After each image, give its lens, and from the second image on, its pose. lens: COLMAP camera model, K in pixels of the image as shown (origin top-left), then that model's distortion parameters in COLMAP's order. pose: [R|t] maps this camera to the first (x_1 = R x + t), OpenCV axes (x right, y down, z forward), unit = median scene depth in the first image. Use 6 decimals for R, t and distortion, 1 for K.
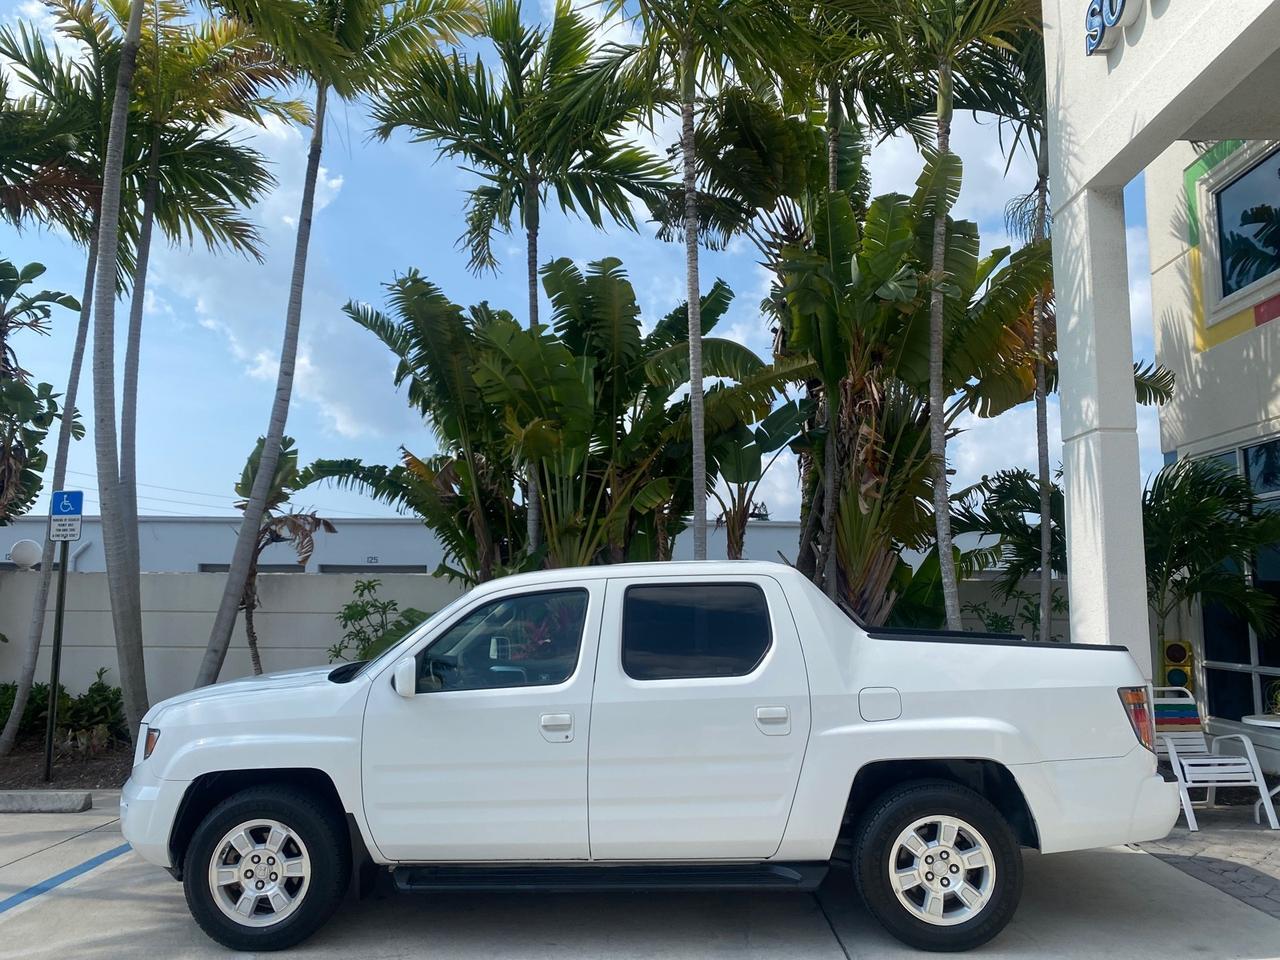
lens RADIAL K [[961.4, 0, 641.9], [0, 961.4, 477.6], [0, 0, 1]] dist [0.005440, -0.001729]
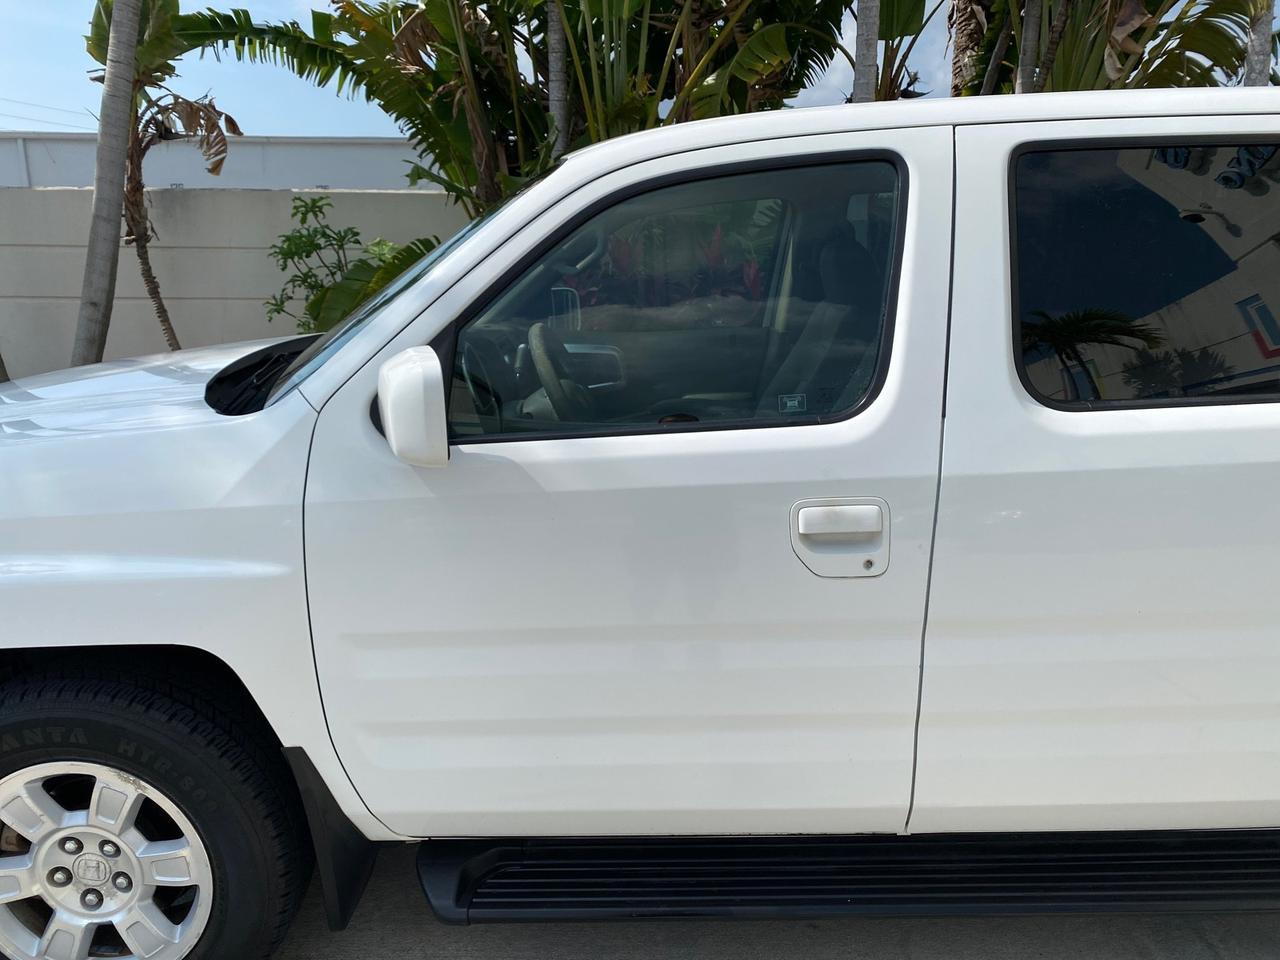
lens RADIAL K [[982.2, 0, 639.2], [0, 982.2, 450.4], [0, 0, 1]] dist [0.001663, 0.001823]
pose [[0.999625, -0.006180, 0.026662, -0.085592], [-0.002963, 0.944010, 0.329904, 0.051615], [-0.027208, -0.329860, 0.943638, 0.324861]]
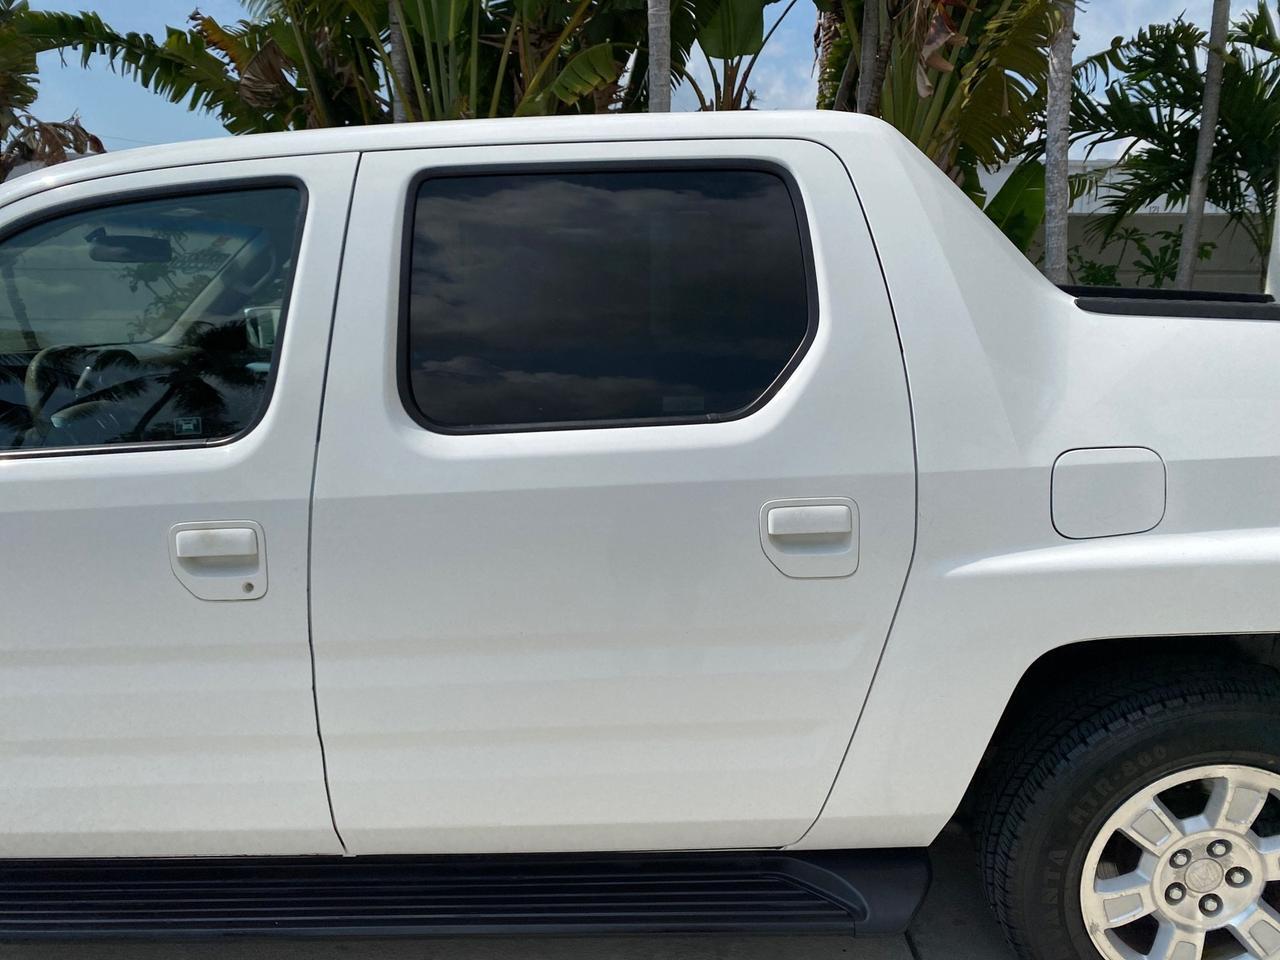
lens RADIAL K [[977.5, 0, 640.8], [0, 977.5, 464.2], [0, 0, 1]] dist [0.005576, -0.004359]
pose [[0.999763, -0.009246, 0.019726, 0.031488], [0.002283, 0.944951, 0.327203, 0.050709], [-0.021665, -0.327080, 0.944748, 0.322908]]
